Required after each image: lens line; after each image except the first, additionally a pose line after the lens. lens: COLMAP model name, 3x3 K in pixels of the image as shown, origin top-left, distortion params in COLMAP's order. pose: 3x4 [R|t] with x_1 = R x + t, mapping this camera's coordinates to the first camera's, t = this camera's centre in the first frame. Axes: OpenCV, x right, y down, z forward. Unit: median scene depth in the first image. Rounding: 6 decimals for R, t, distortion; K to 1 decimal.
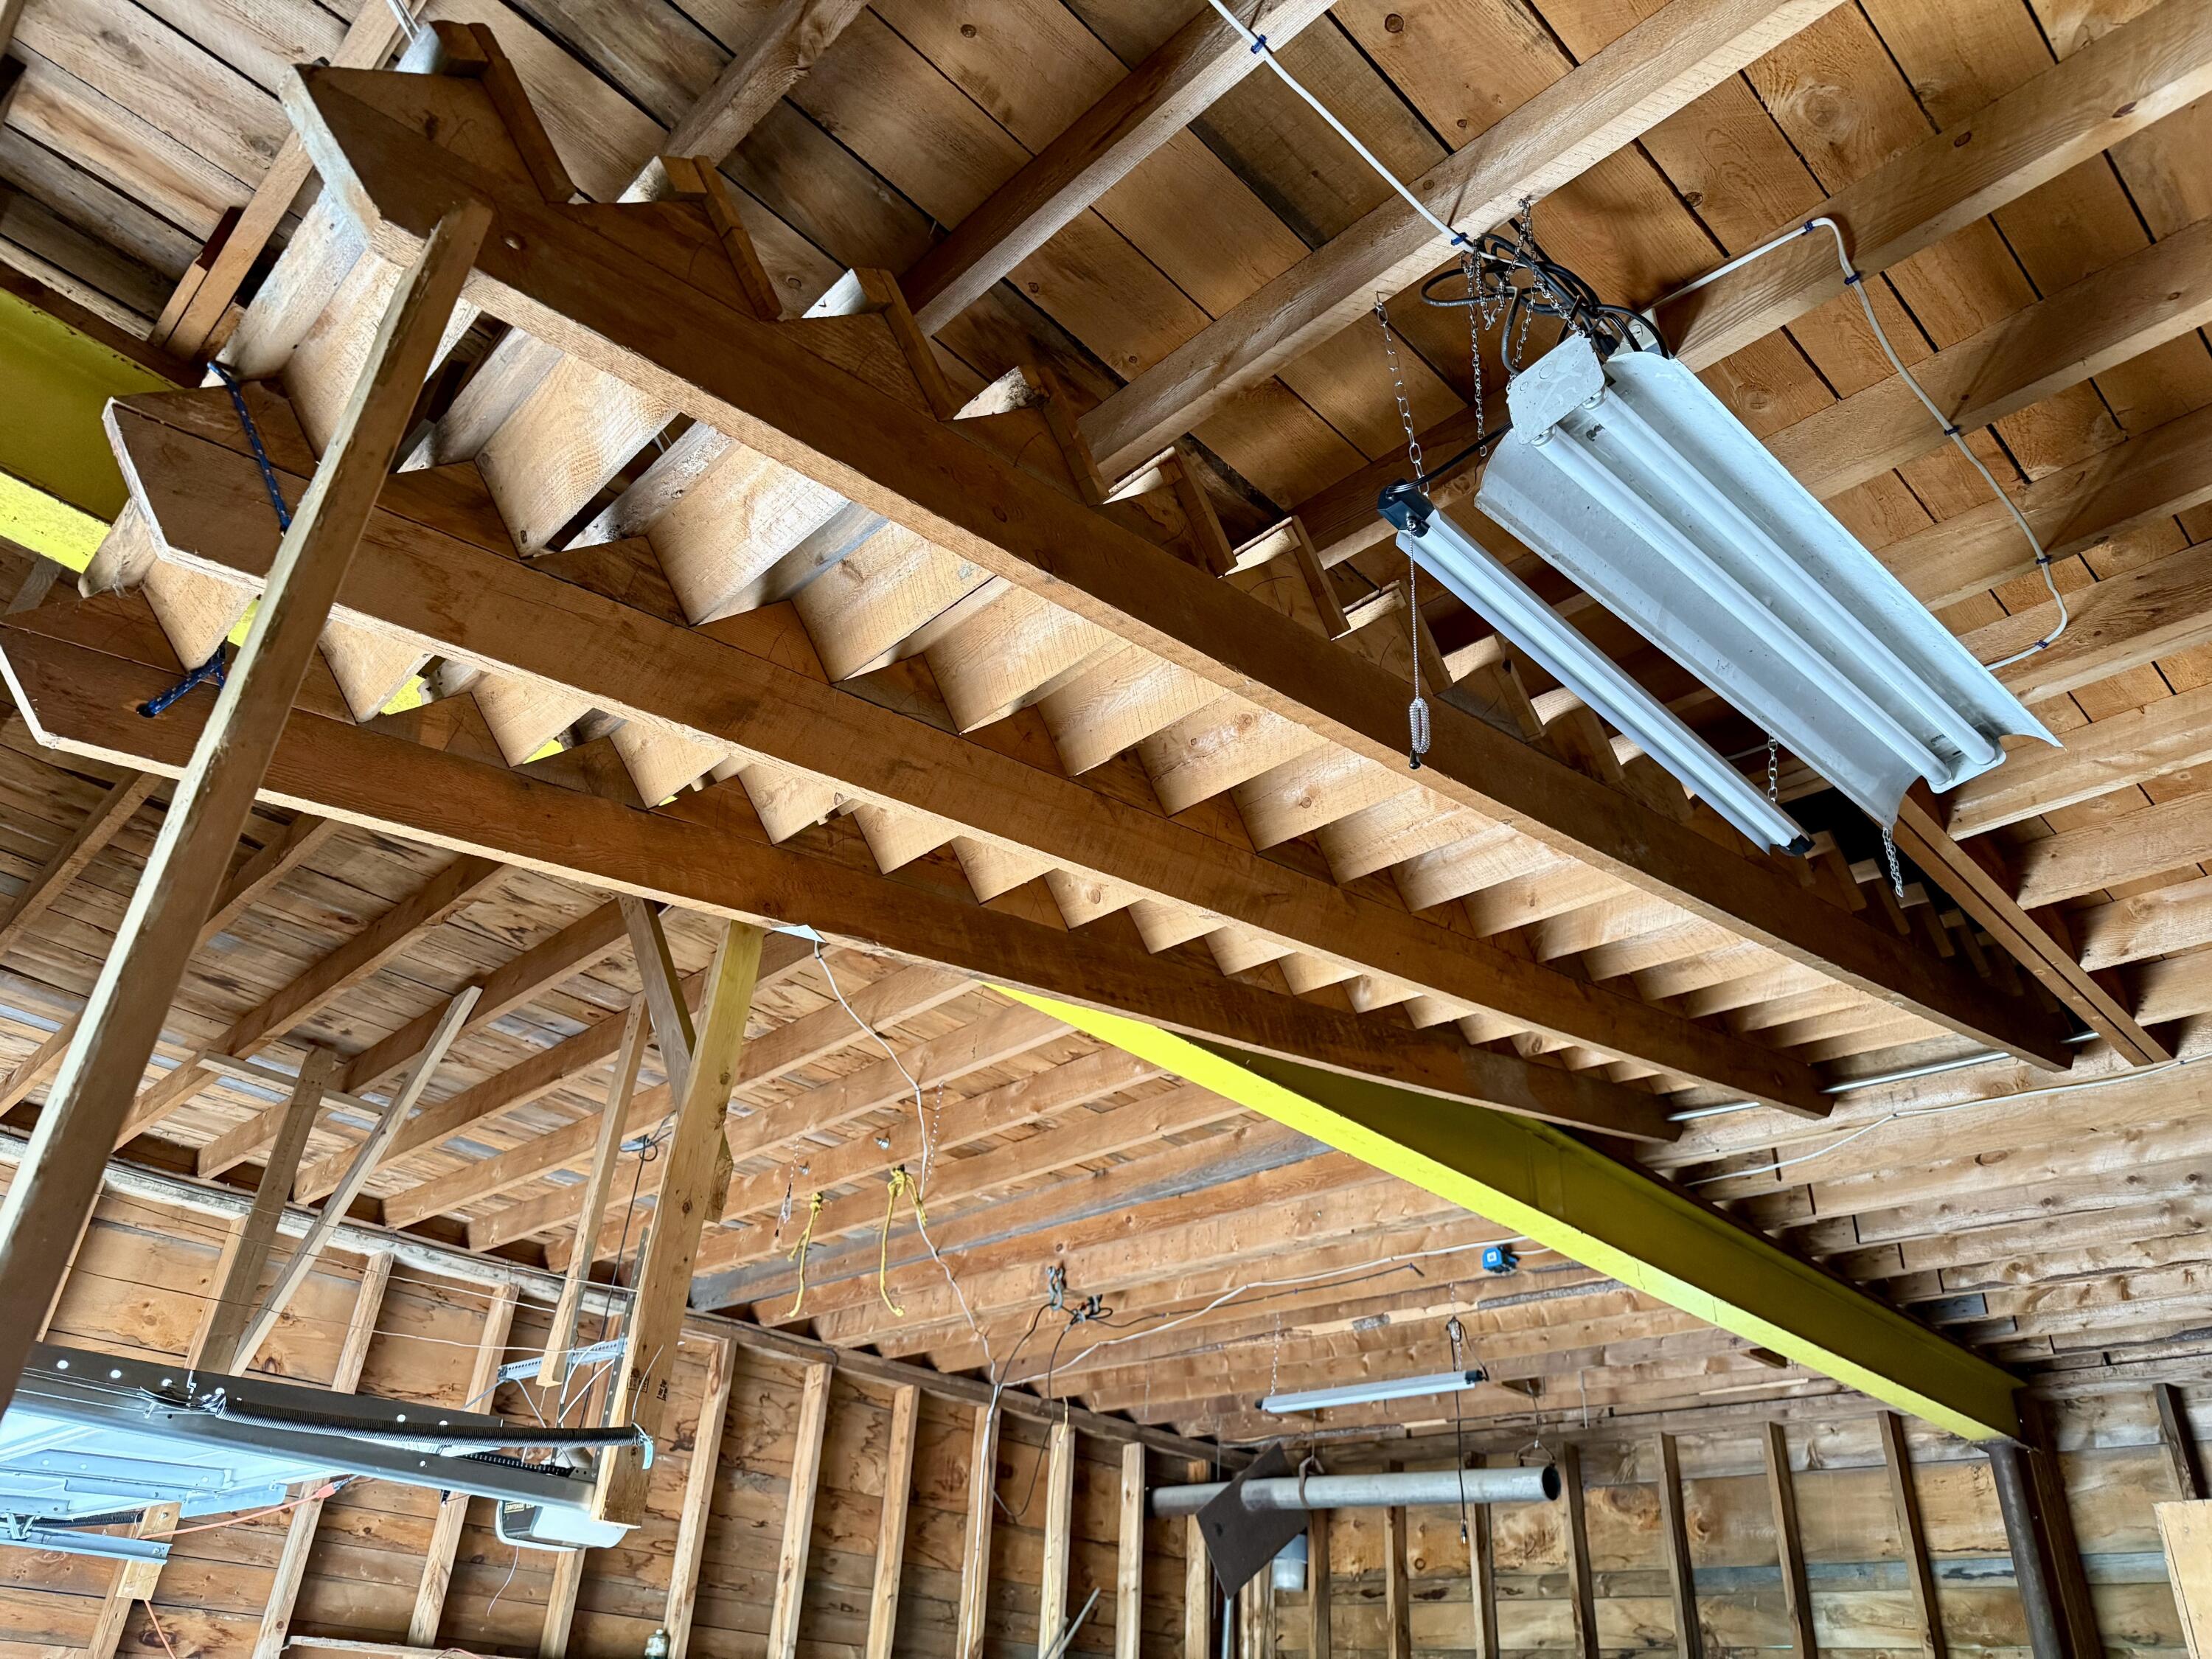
lens RADIAL K [[1557.8, 0, 1090.1], [0, 1557.8, 813.1], [0, 0, 1]] dist [0.056087, -0.069747]
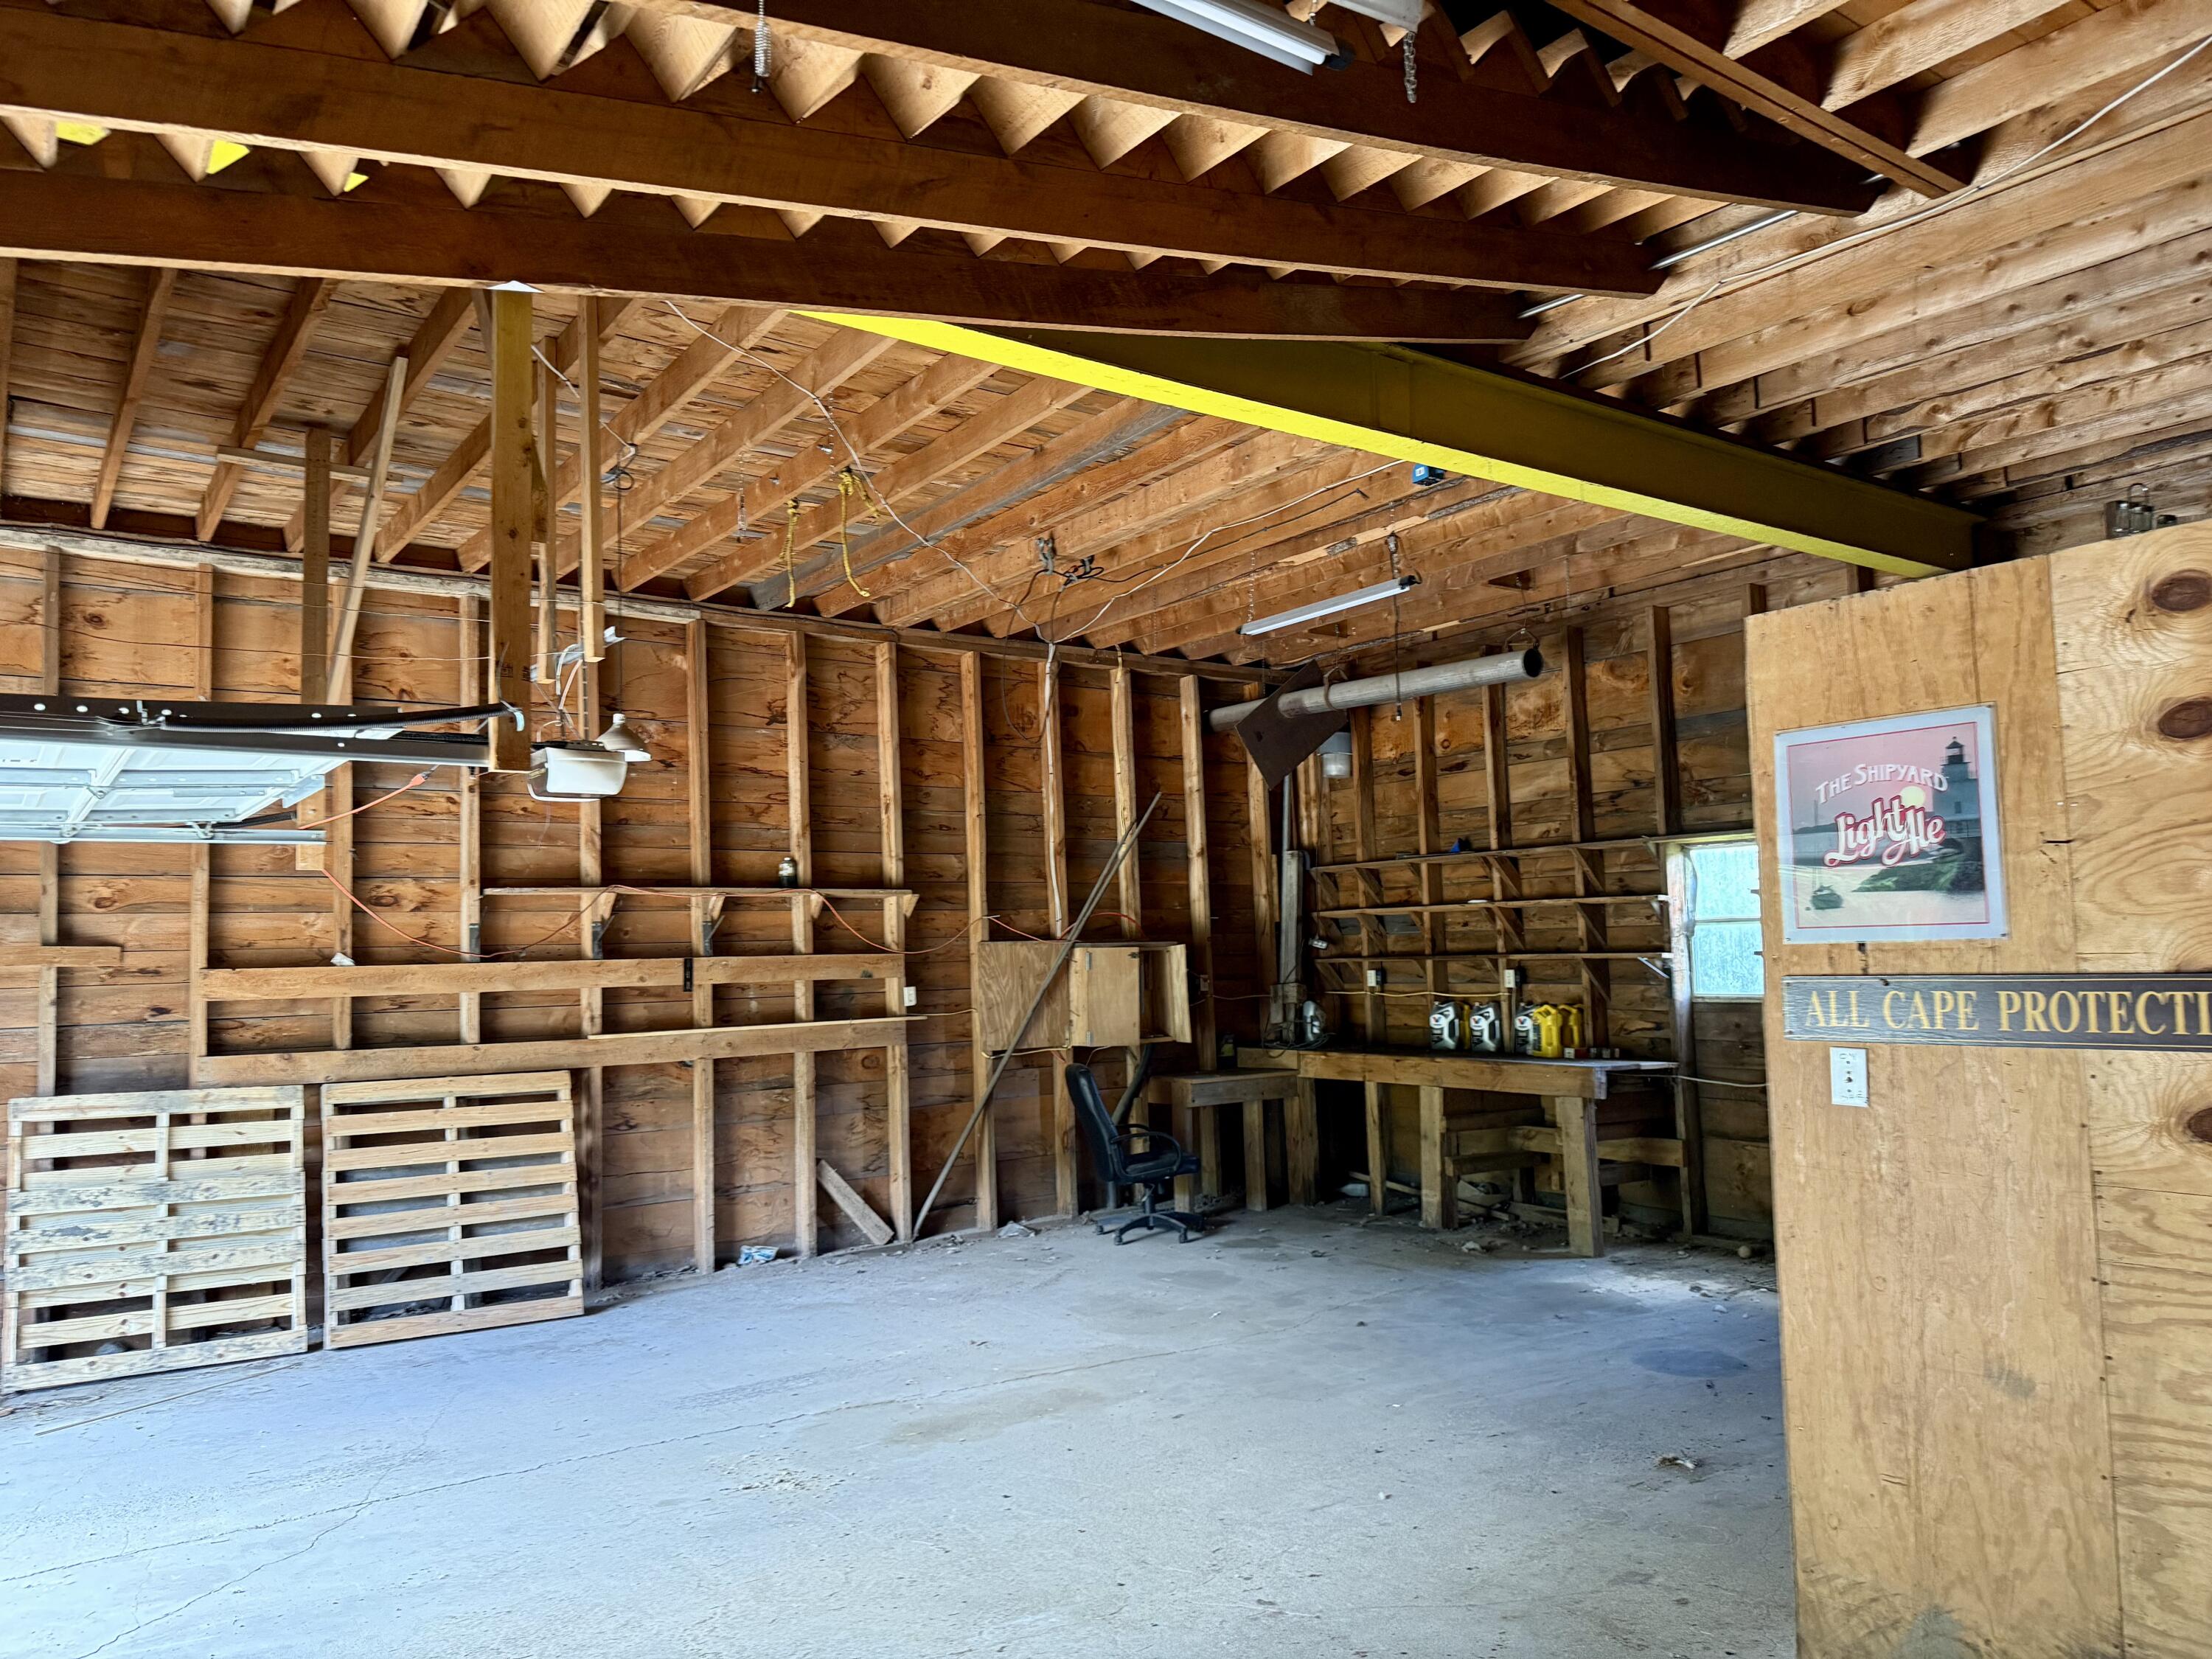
lens RADIAL K [[1557.8, 0, 1057.5], [0, 1557.8, 826.3], [0, 0, 1]] dist [0.056087, -0.069747]
pose [[0.982974, -0.100839, -0.153603, 0.140646], [0.159121, 0.885191, 0.437170, -0.005757], [0.091884, -0.454169, 0.886165, -0.061956]]
